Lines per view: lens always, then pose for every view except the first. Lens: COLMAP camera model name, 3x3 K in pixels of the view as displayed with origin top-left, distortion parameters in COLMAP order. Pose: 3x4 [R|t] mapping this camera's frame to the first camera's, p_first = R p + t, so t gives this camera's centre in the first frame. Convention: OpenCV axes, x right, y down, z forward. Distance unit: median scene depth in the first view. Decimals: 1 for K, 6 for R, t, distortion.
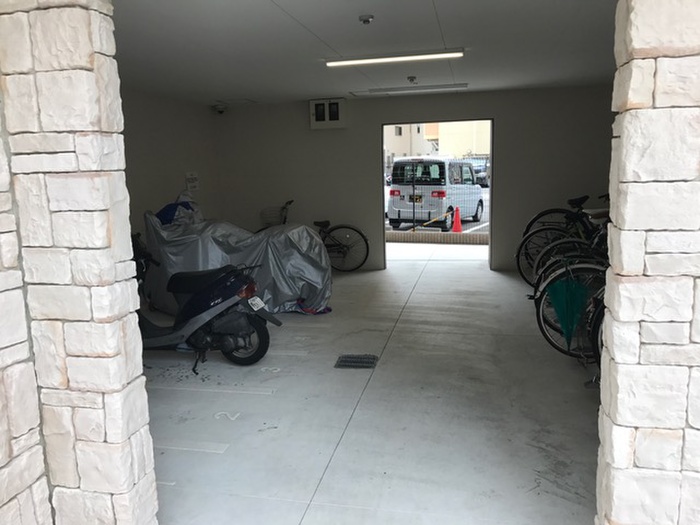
lens RADIAL K [[570.8, 0, 350.3], [0, 570.8, 262.3], [0, 0, 1]] dist [0.002839, -0.006325]
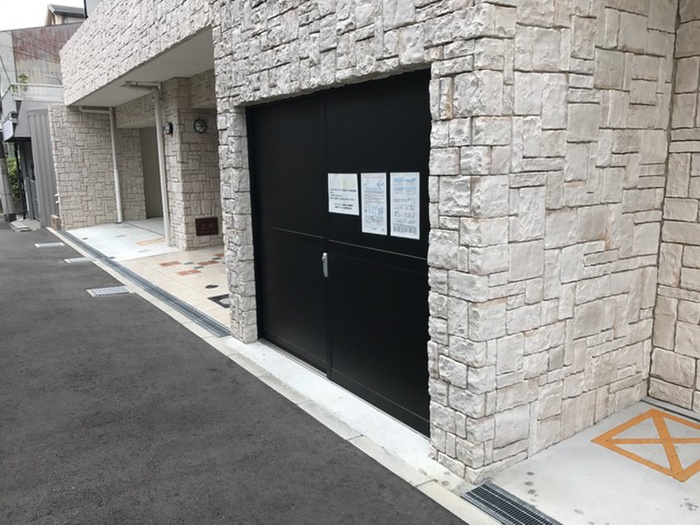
lens RADIAL K [[570.8, 0, 346.5], [0, 570.8, 262.1], [0, 0, 1]] dist [0.002839, -0.006325]
pose [[0.717488, 0.142617, -0.681815, -0.079183], [-0.128272, 0.989128, 0.071914, 0.158254], [0.684659, 0.035861, 0.727981, -0.832601]]
